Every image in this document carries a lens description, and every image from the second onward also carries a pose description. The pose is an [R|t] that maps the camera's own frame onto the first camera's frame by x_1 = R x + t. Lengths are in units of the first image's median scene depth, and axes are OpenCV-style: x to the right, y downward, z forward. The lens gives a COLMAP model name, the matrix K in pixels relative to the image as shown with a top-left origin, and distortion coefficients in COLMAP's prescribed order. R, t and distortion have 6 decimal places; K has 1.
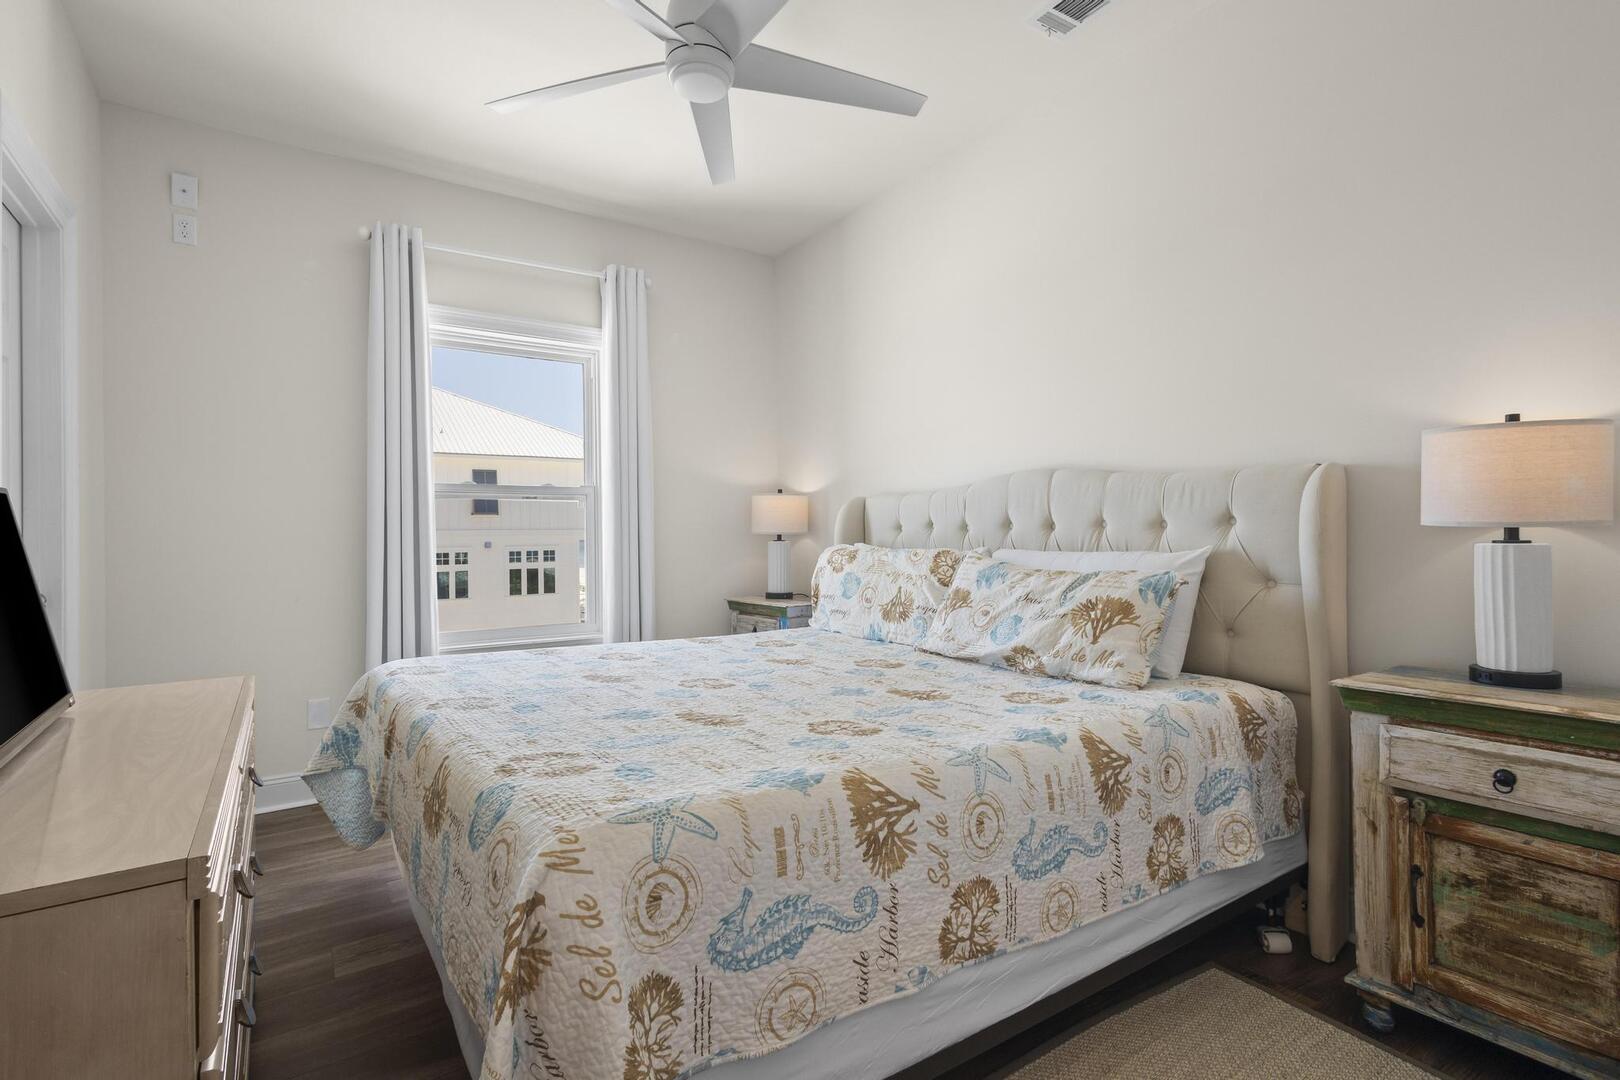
lens RADIAL K [[765.6, 0, 805.5], [0, 765.6, 536.7], [0, 0, 1]] dist [-0.002717, -0.000101]
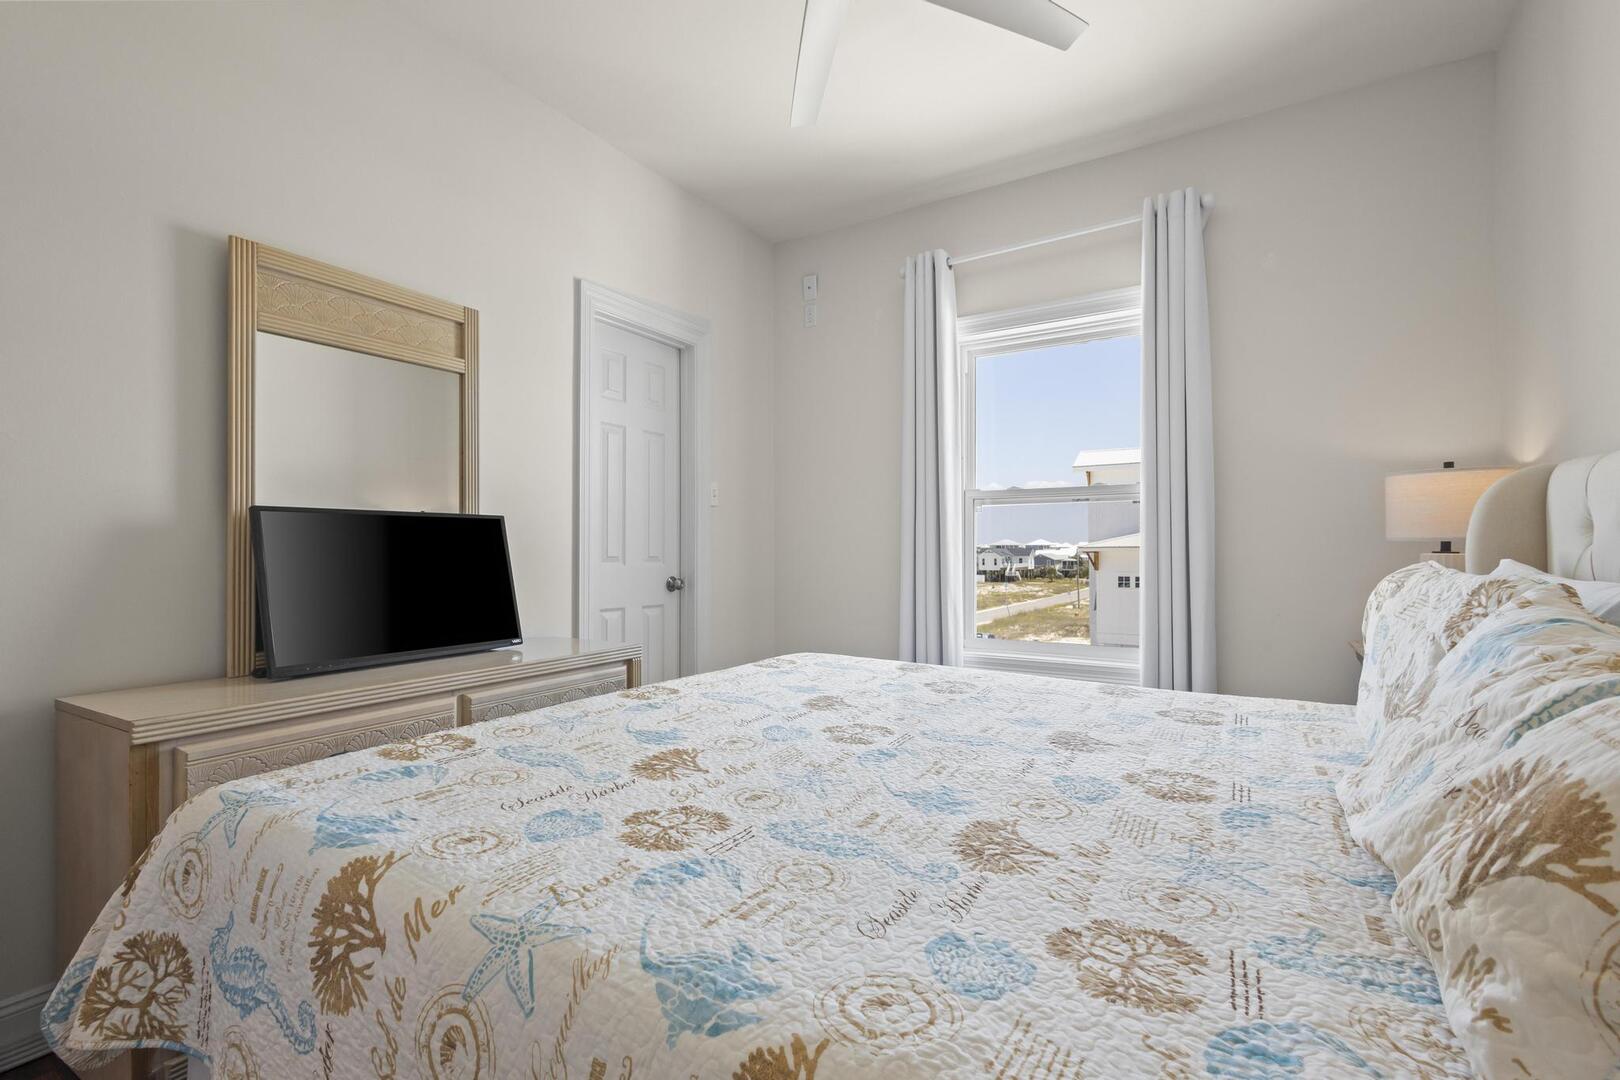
lens RADIAL K [[765.6, 0, 809.5], [0, 765.6, 536.0], [0, 0, 1]] dist [-0.002717, -0.000101]
pose [[0.387587, -0.013927, -0.921728, 0.494164], [-0.001327, 0.999876, -0.015666, 0.000629], [0.921832, 0.007295, 0.387521, 0.583472]]
